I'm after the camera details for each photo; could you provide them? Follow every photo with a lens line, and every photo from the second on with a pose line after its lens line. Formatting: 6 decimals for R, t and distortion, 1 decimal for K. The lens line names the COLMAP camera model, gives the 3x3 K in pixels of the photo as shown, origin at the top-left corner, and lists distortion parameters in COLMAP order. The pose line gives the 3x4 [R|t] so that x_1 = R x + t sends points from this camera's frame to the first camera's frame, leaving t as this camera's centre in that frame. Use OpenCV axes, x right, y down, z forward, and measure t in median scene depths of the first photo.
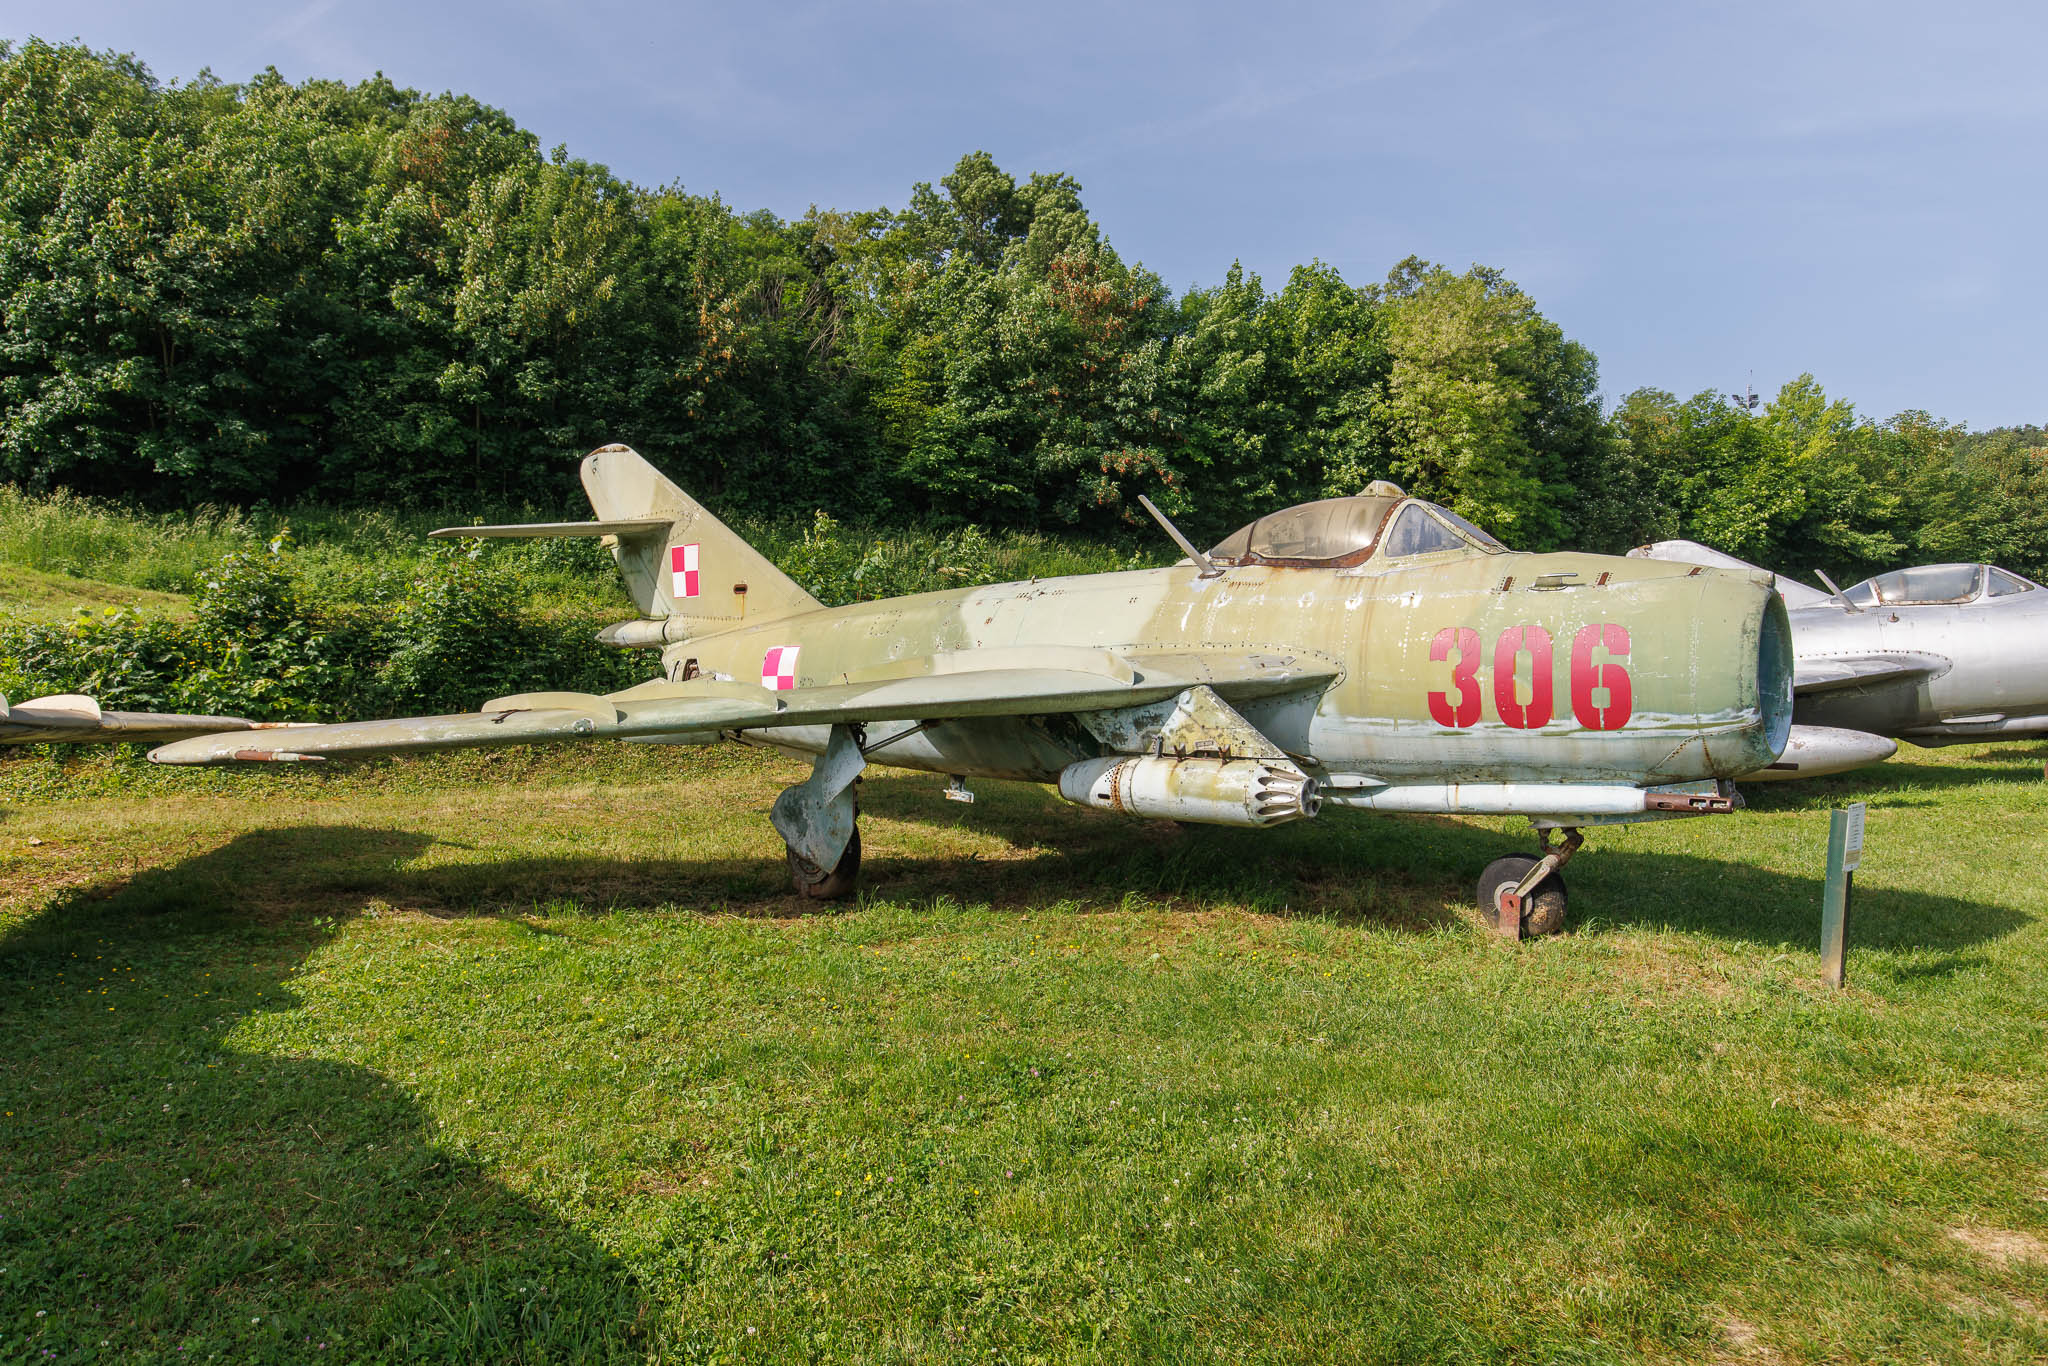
lens RADIAL K [[1126.9, 0, 1024.0], [0, 1126.9, 683.0], [0, 0, 1]] dist [0.002017, -0.001971]
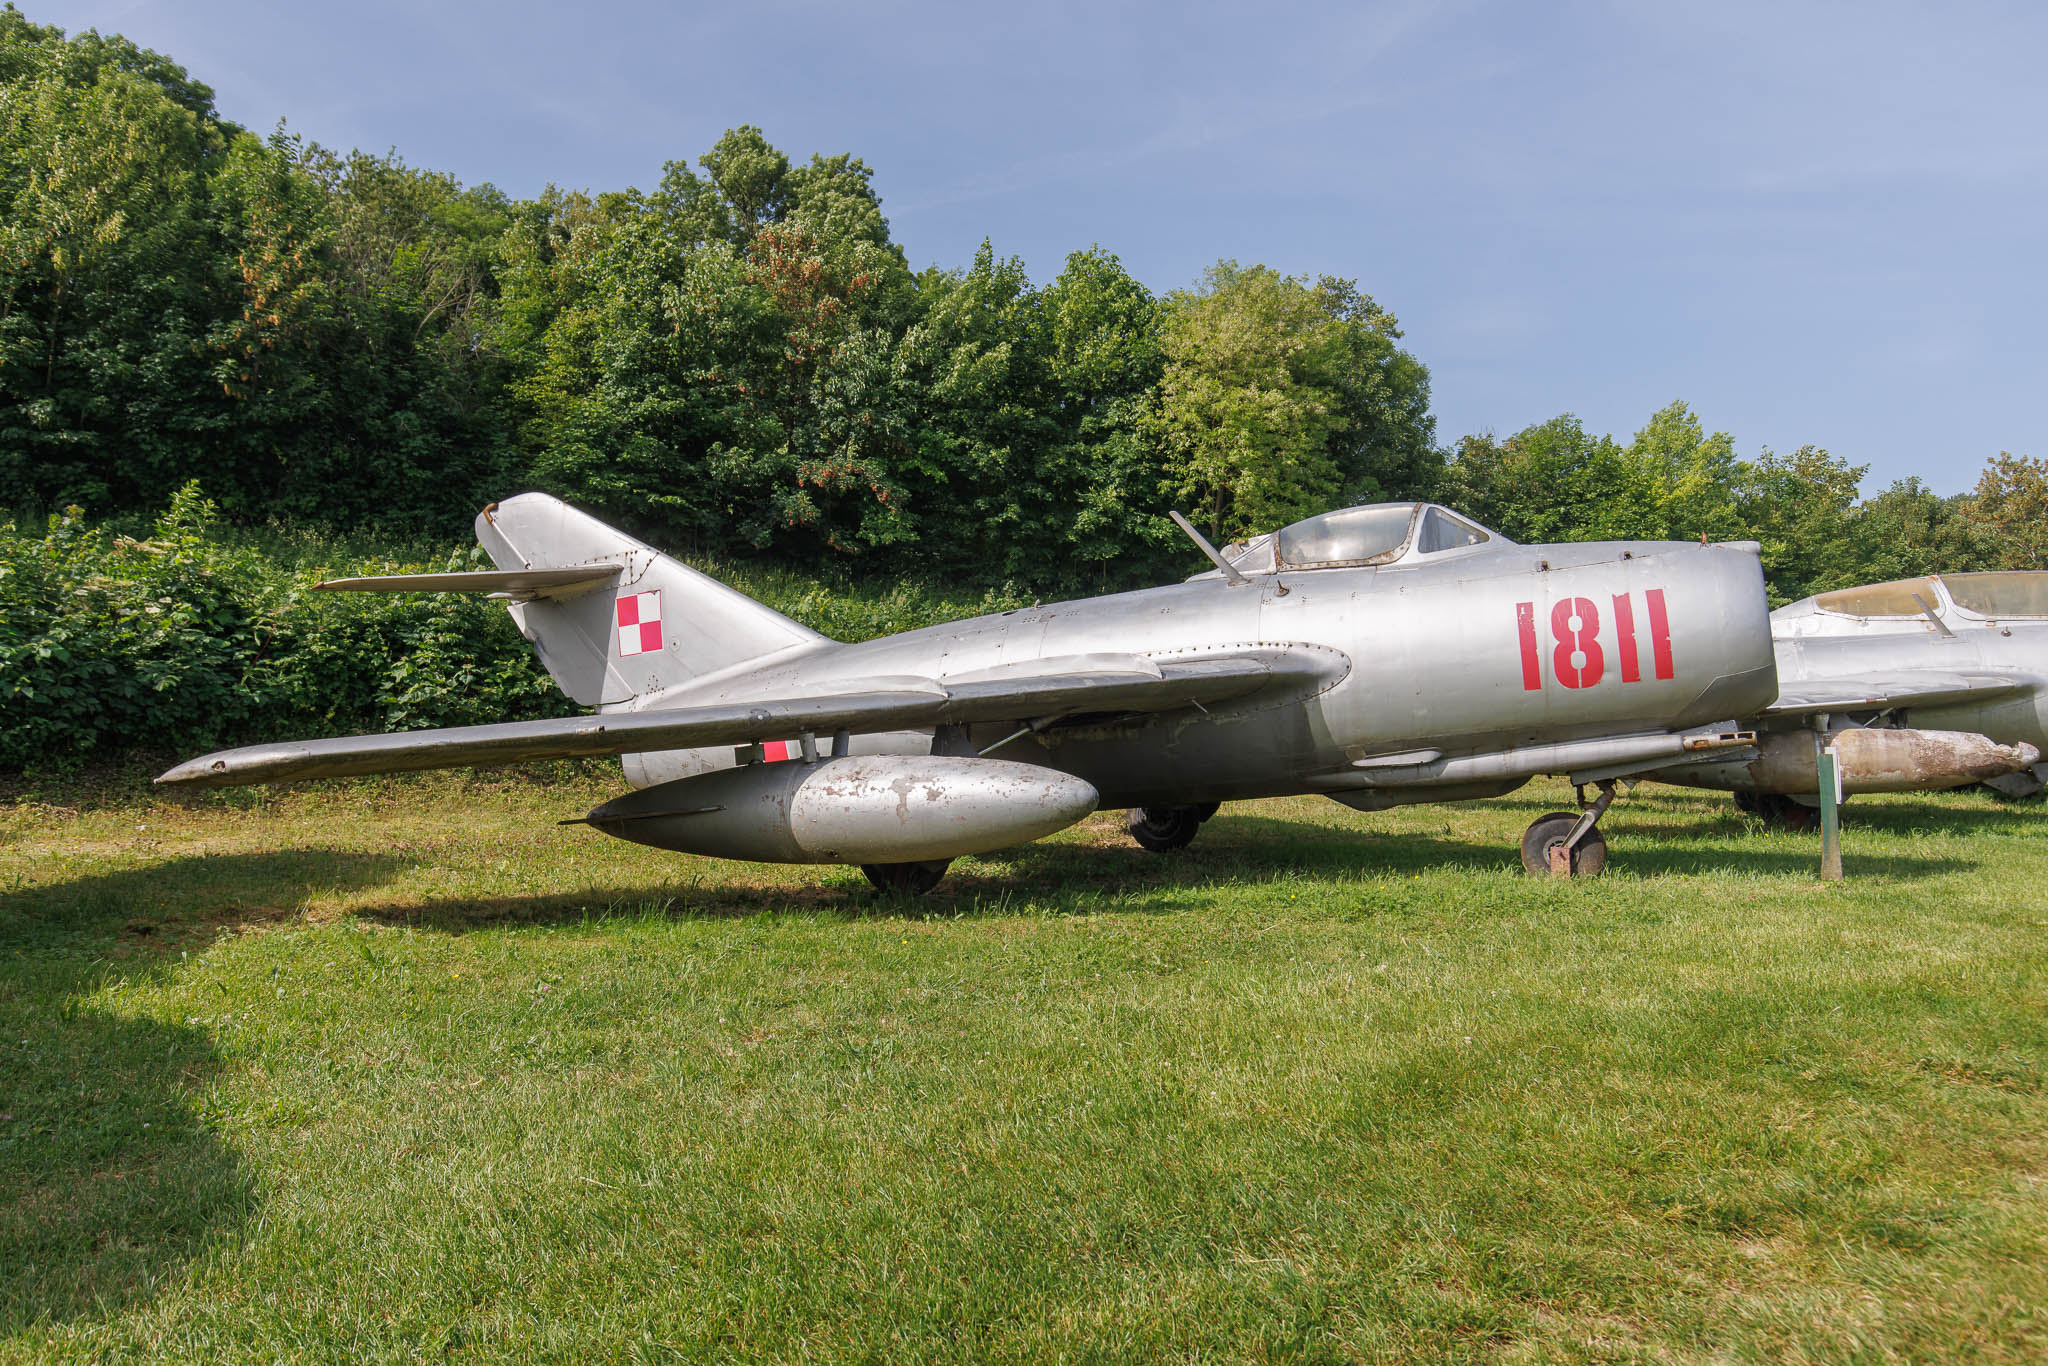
lens RADIAL K [[1259.1, 0, 1024.0], [0, 1259.1, 683.0], [0, 0, 1]] dist [0.003483, -0.002099]
pose [[0.998361, 0.012693, 0.055800, 0.174902], [-0.009014, 0.997799, -0.065695, 0.010582], [-0.056511, 0.065084, 0.996278, 0.102286]]
